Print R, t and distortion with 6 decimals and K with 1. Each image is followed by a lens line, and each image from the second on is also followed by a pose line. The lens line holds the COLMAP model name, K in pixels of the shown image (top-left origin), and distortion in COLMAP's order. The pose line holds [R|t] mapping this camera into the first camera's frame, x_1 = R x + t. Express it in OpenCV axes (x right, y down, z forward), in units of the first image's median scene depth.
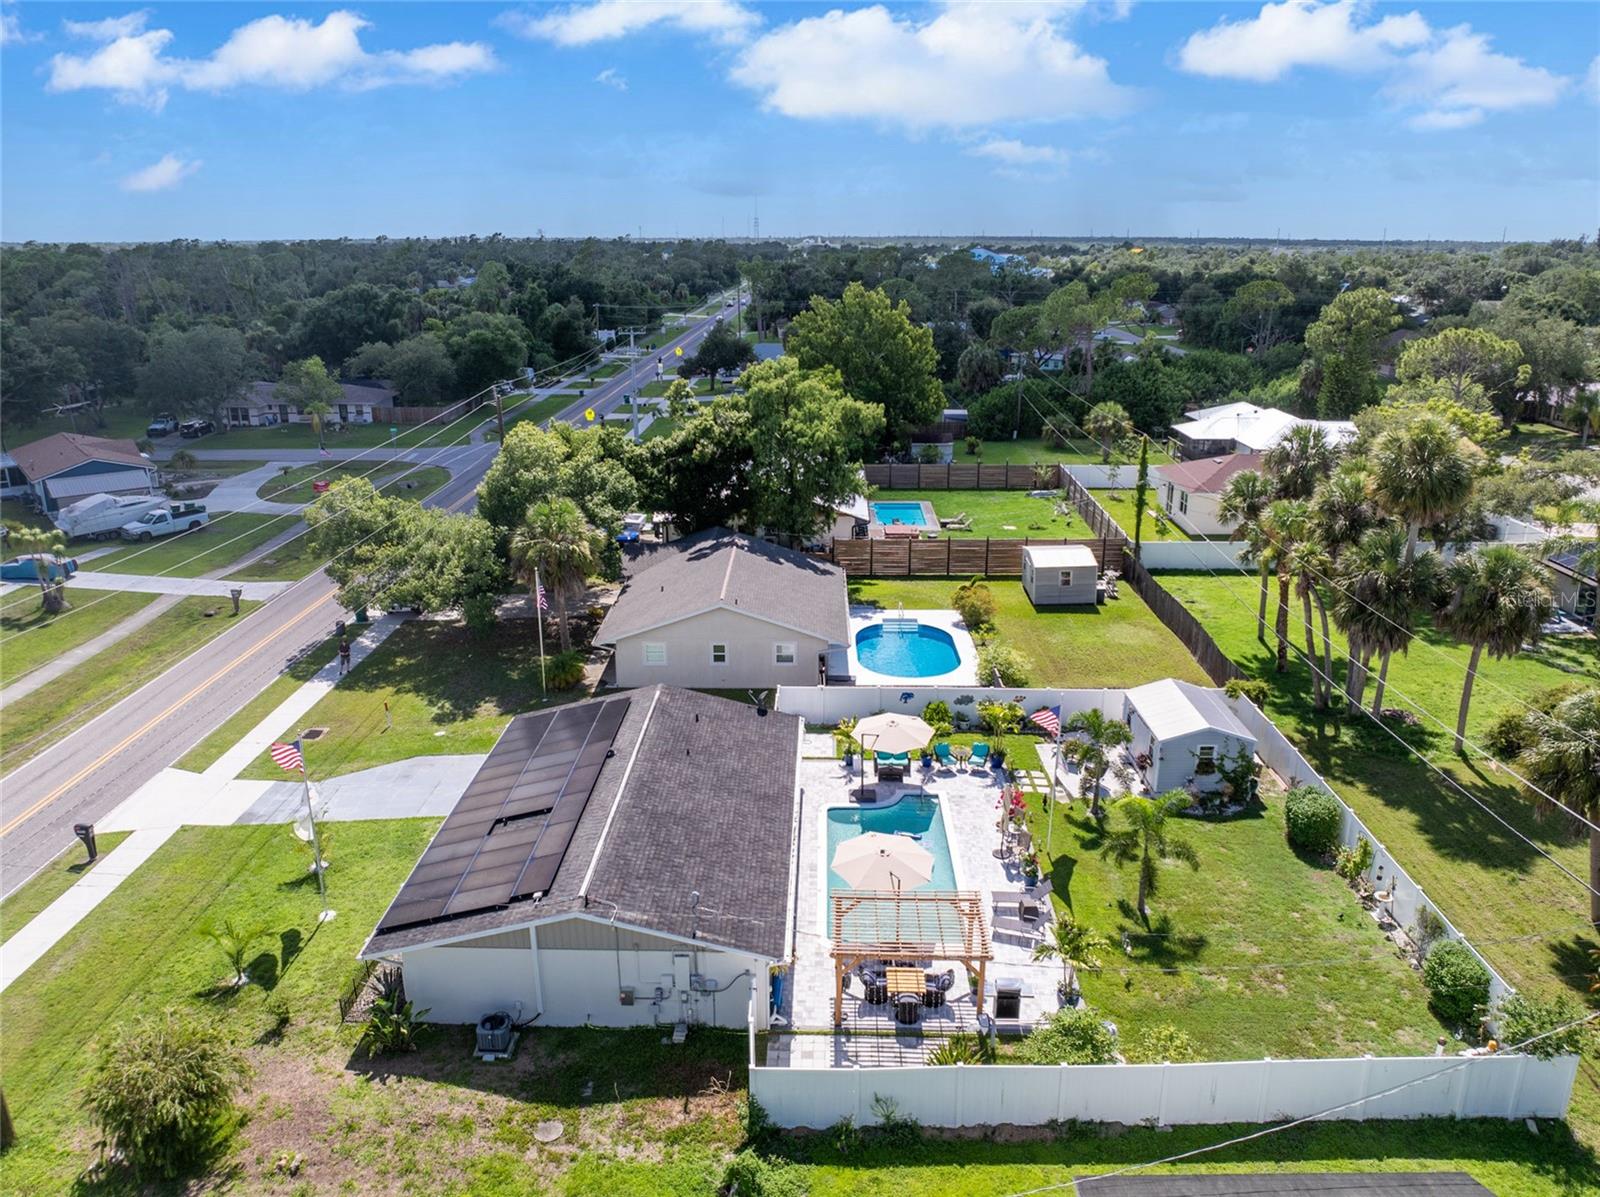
lens RADIAL K [[1141.8, 0, 804.0], [0, 1141.8, 599.1], [0, 0, 1]] dist [-0.069796, 0.044222]
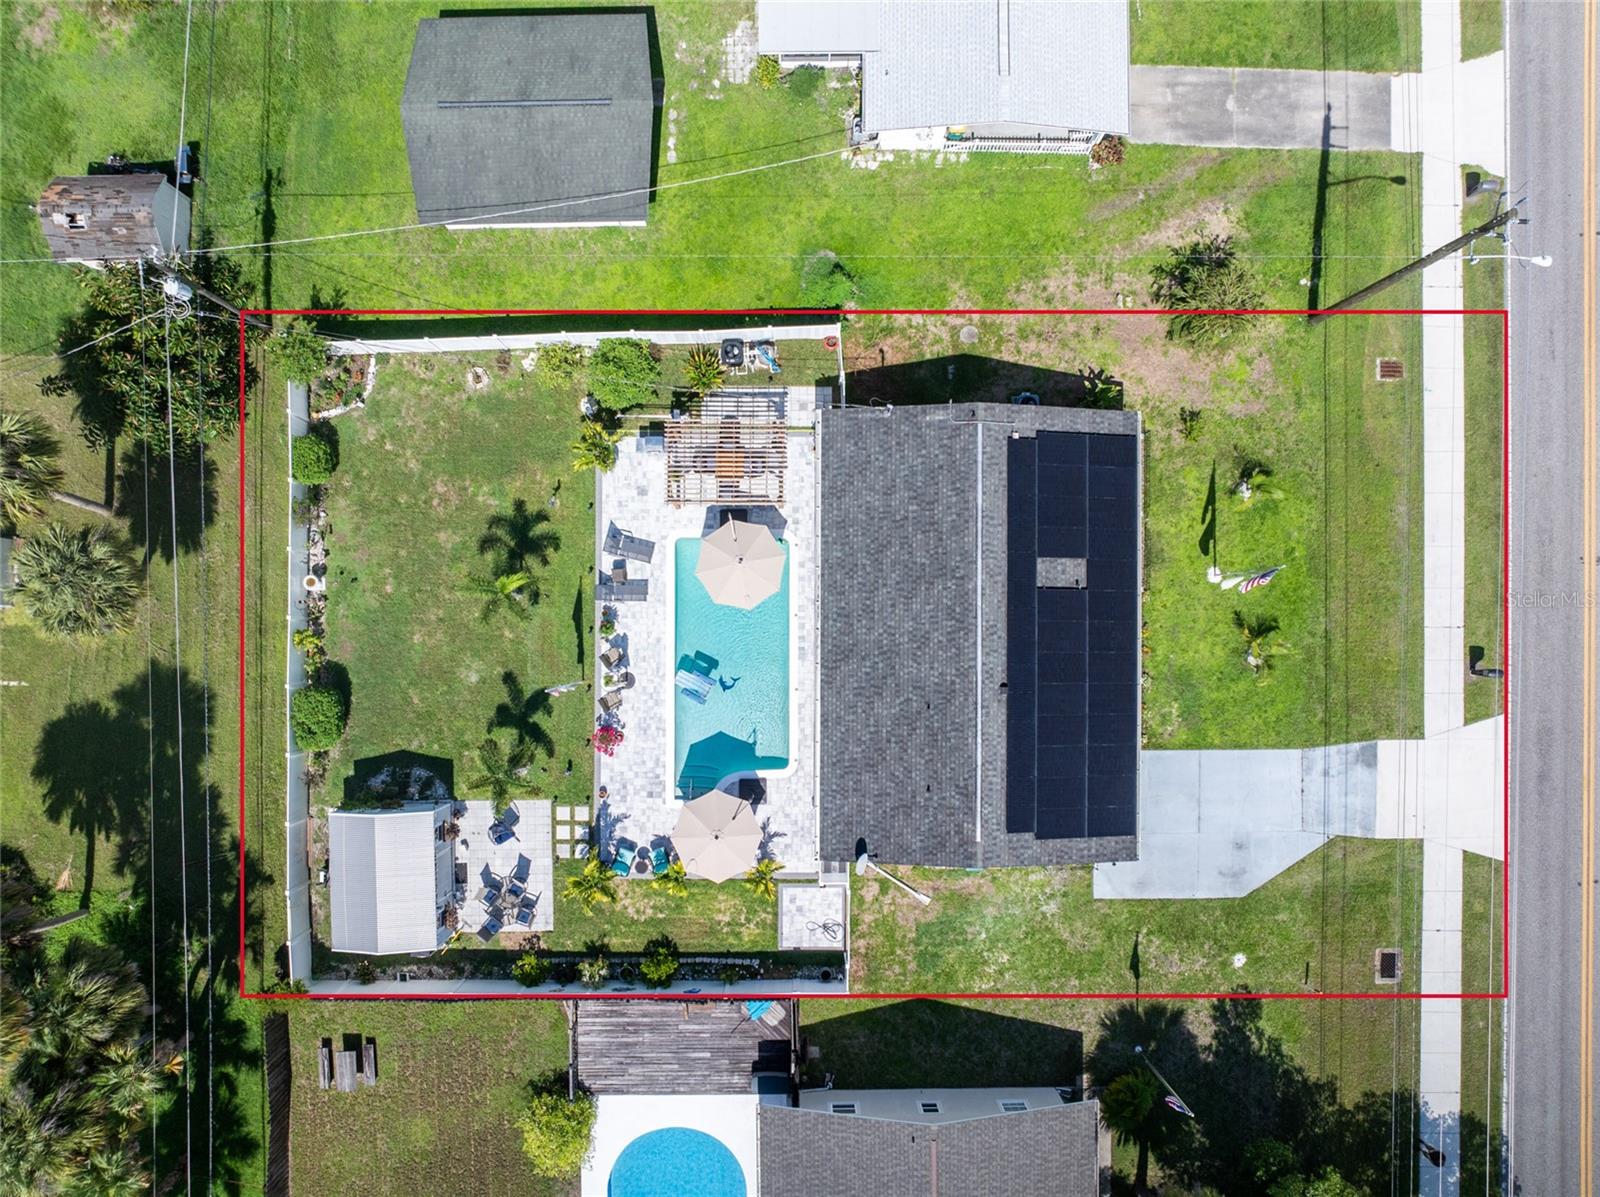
lens RADIAL K [[1136.5, 0, 800.3], [0, 1136.5, 597.8], [0, 0, 1]] dist [-0.041531, 0.003365]
pose [[-0.999862, 0.016616, -0.000230, 0.007266], [-0.005178, -0.298366, 0.954438, -0.662864], [0.015790, 0.954307, 0.298411, 0.516734]]
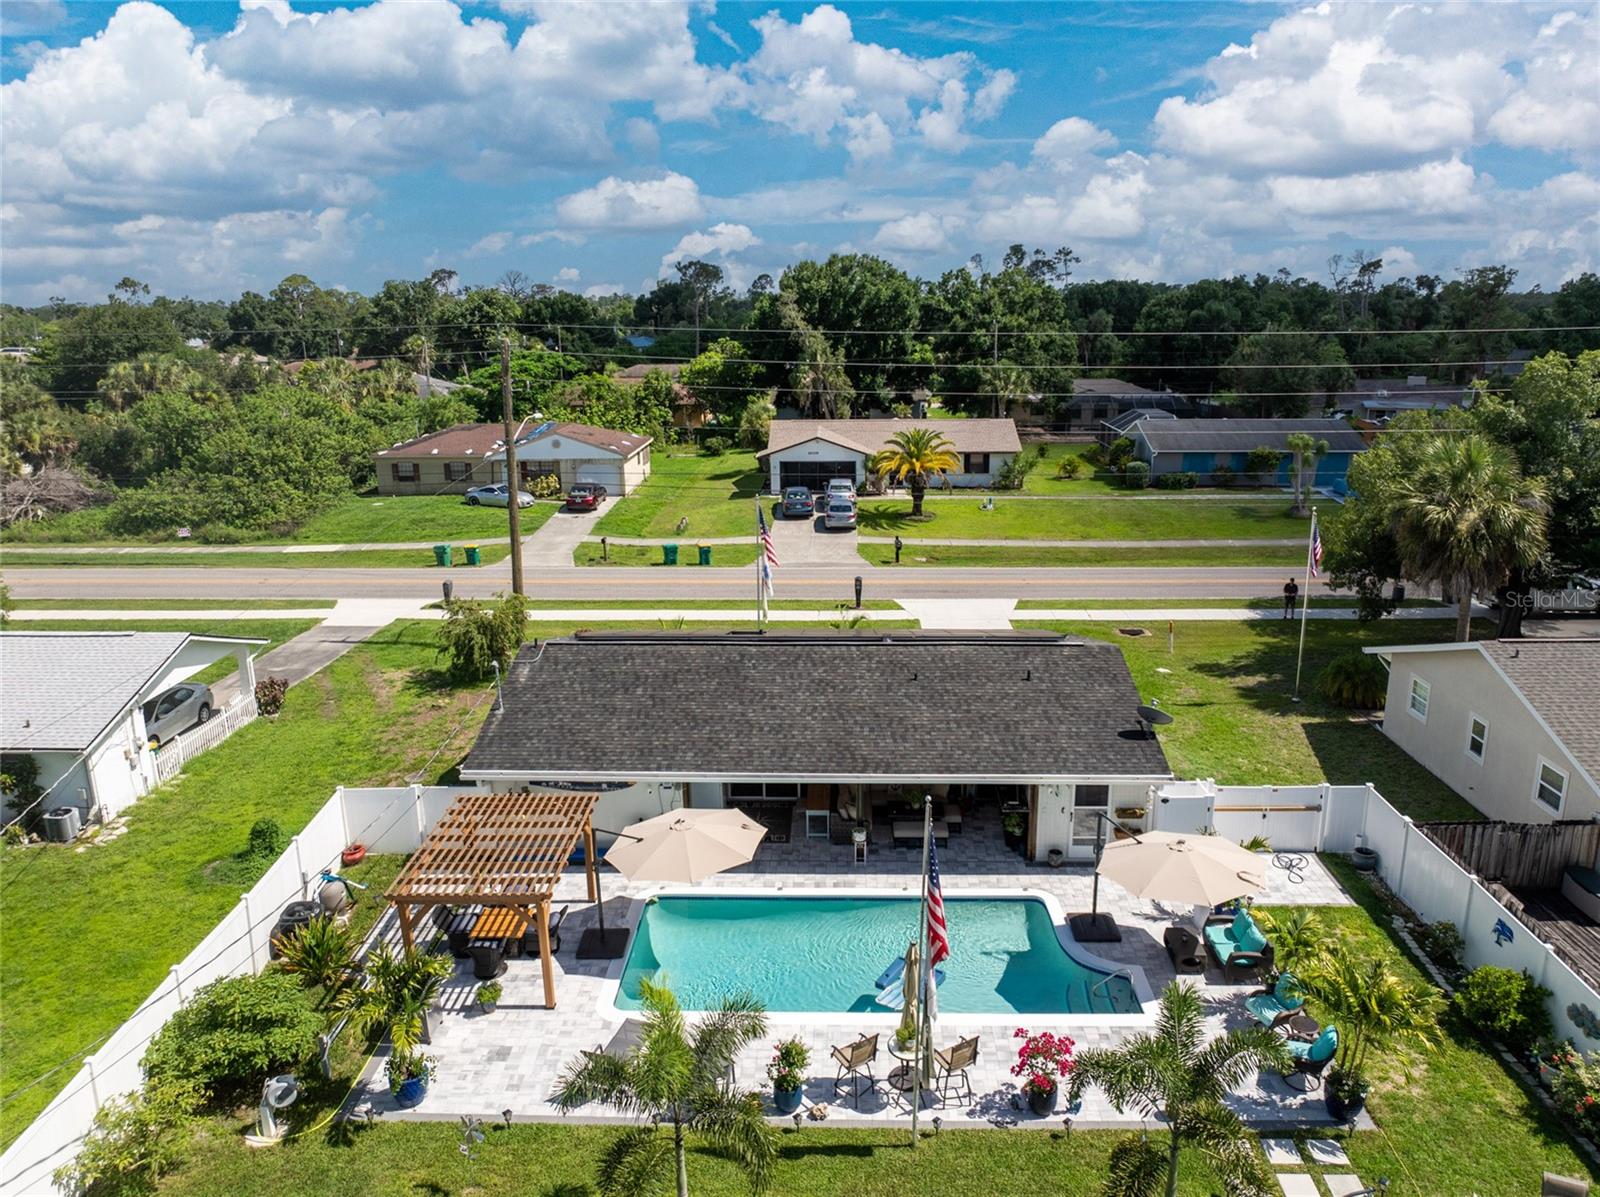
lens RADIAL K [[1141.8, 0, 804.0], [0, 1141.8, 599.1], [0, 0, 1]] dist [-0.069796, 0.044222]
pose [[-0.009998, 0.254642, -0.966984, 0.501141], [-0.293800, 0.923601, 0.246256, -0.059405], [0.955815, 0.286562, 0.065580, 0.738403]]
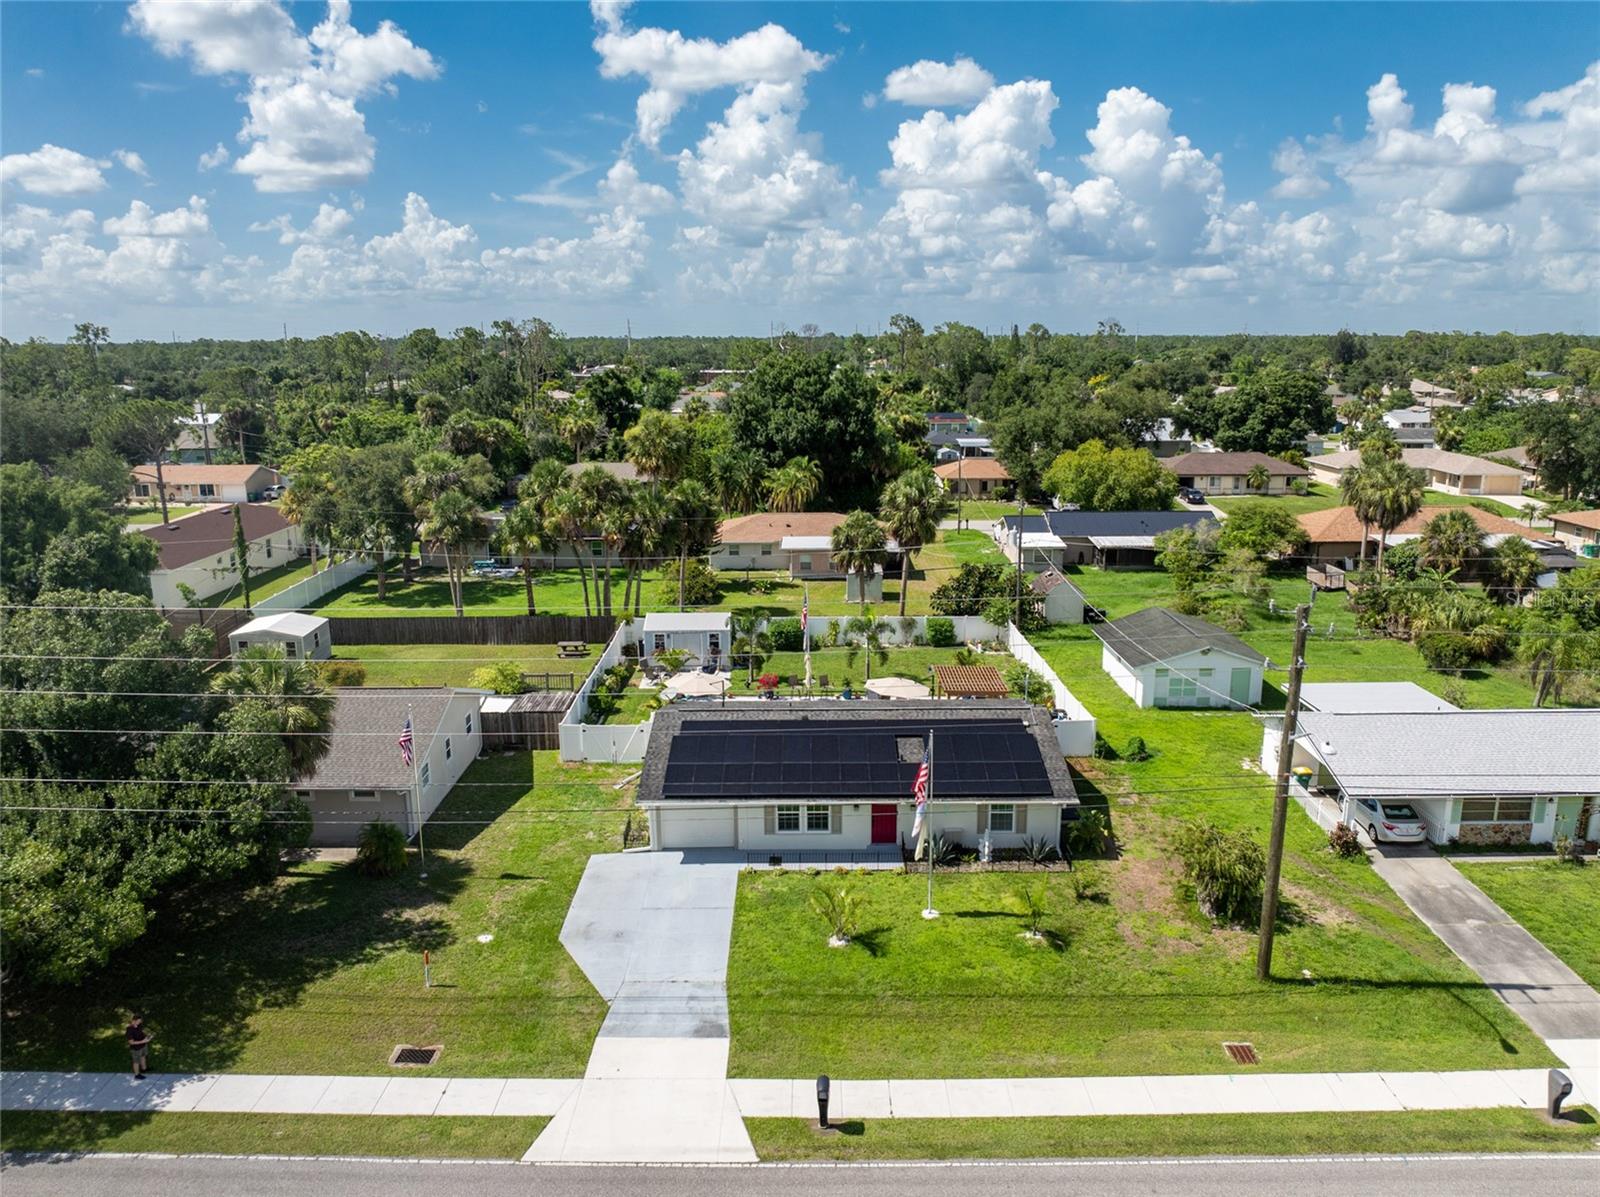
lens RADIAL K [[1141.8, 0, 804.0], [0, 1141.8, 599.1], [0, 0, 1]] dist [-0.069796, 0.044222]
pose [[-0.014600, -0.220984, 0.975168, -1.076631], [0.308512, 0.926693, 0.214618, -0.194971], [-0.951108, 0.303984, 0.054647, 0.752346]]
